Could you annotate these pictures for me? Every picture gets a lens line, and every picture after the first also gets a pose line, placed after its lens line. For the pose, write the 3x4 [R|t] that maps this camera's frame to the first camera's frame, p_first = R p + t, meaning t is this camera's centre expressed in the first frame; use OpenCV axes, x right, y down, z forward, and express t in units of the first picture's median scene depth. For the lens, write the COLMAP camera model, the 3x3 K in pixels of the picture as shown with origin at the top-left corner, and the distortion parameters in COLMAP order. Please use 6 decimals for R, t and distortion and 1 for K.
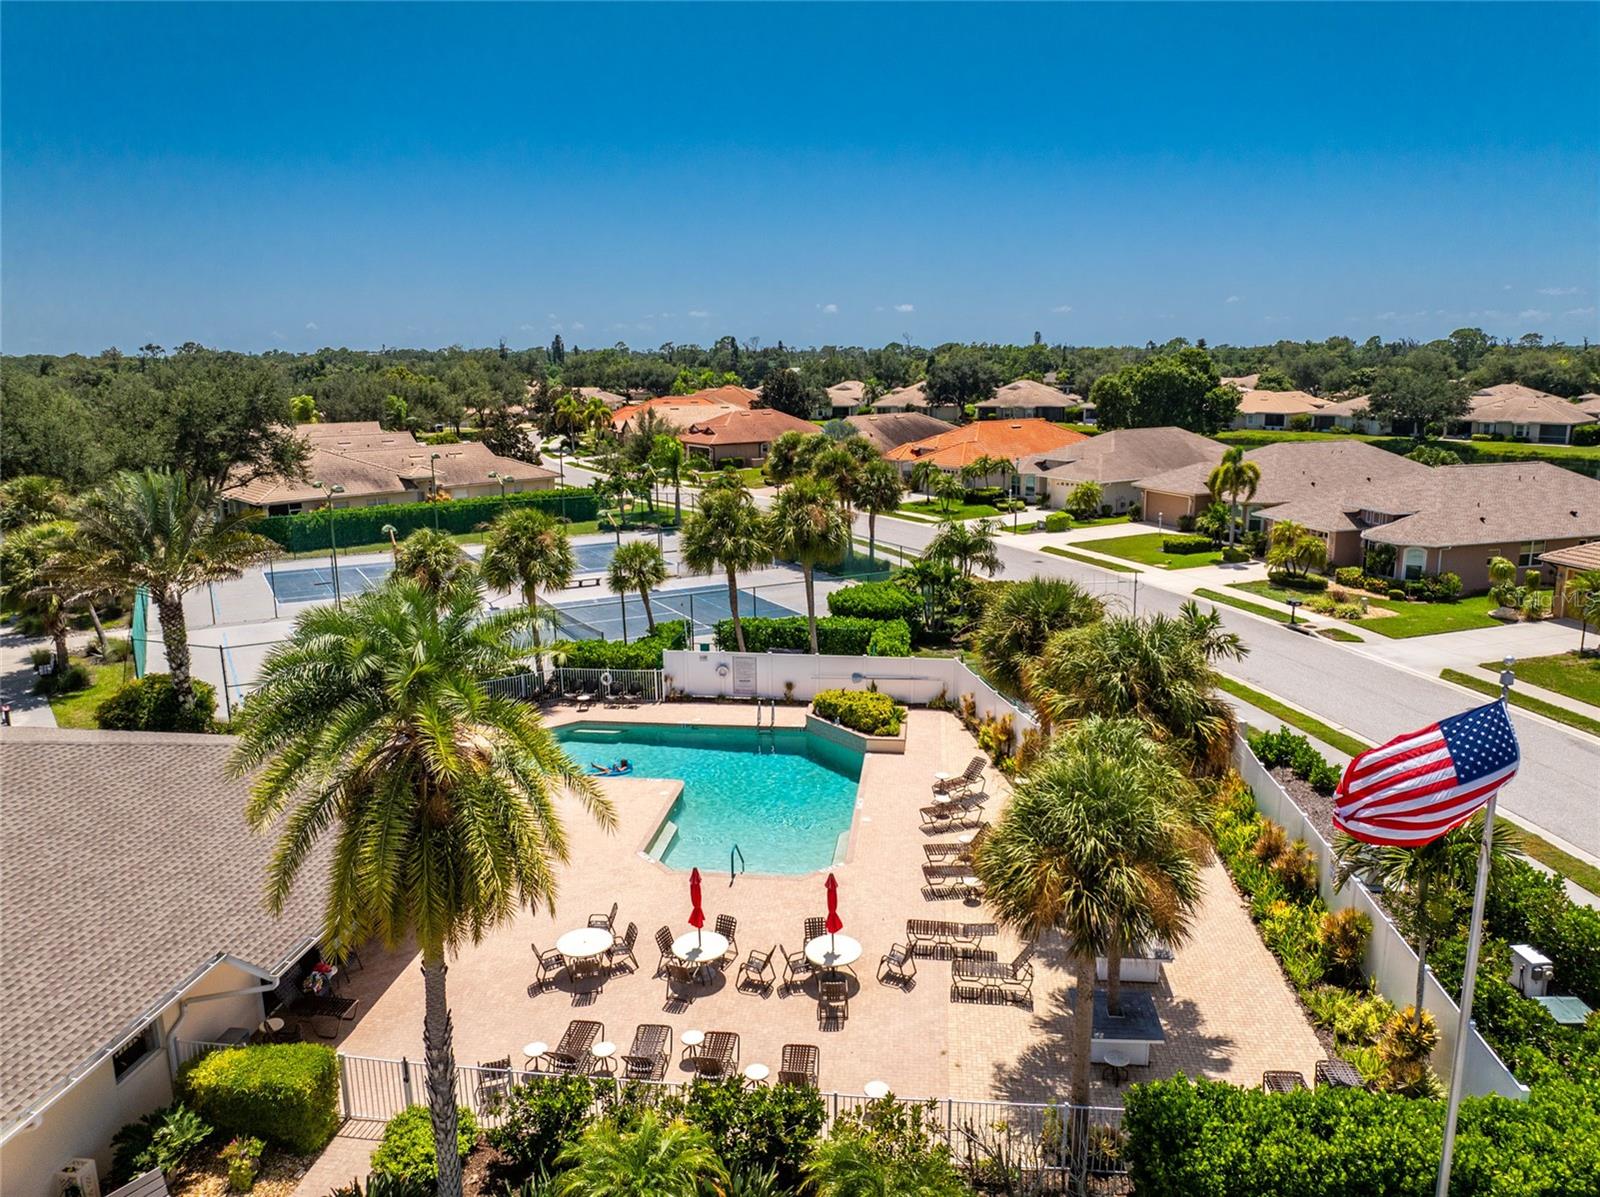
lens RADIAL K [[1127.6, 0, 794.7], [0, 1127.6, 597.4], [0, 0, 1]] dist [-0.029187, -0.005508]
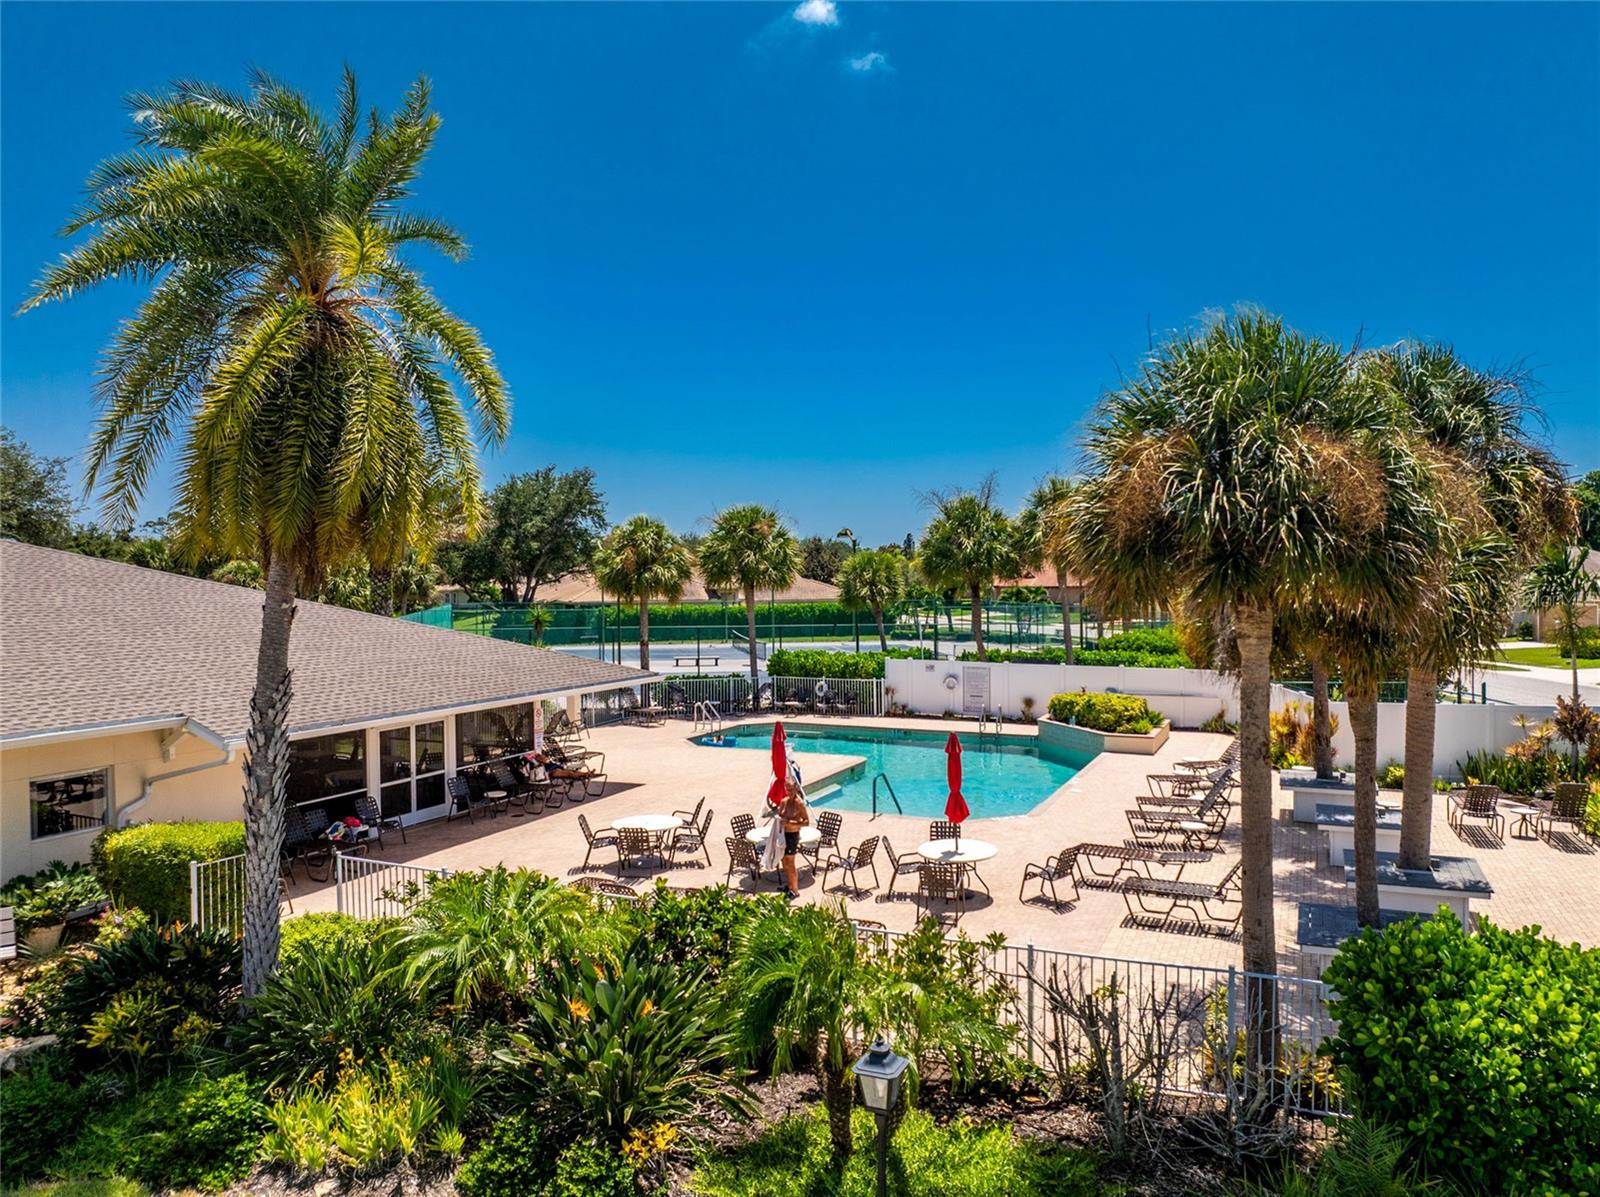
lens RADIAL K [[1127.6, 0, 794.7], [0, 1127.6, 597.4], [0, 0, 1]] dist [-0.029187, -0.005508]
pose [[0.952682, 0.010493, -0.303788, 0.086924], [-0.065195, 0.983200, -0.170492, 0.163393], [0.296895, 0.182230, 0.937361, 0.154586]]
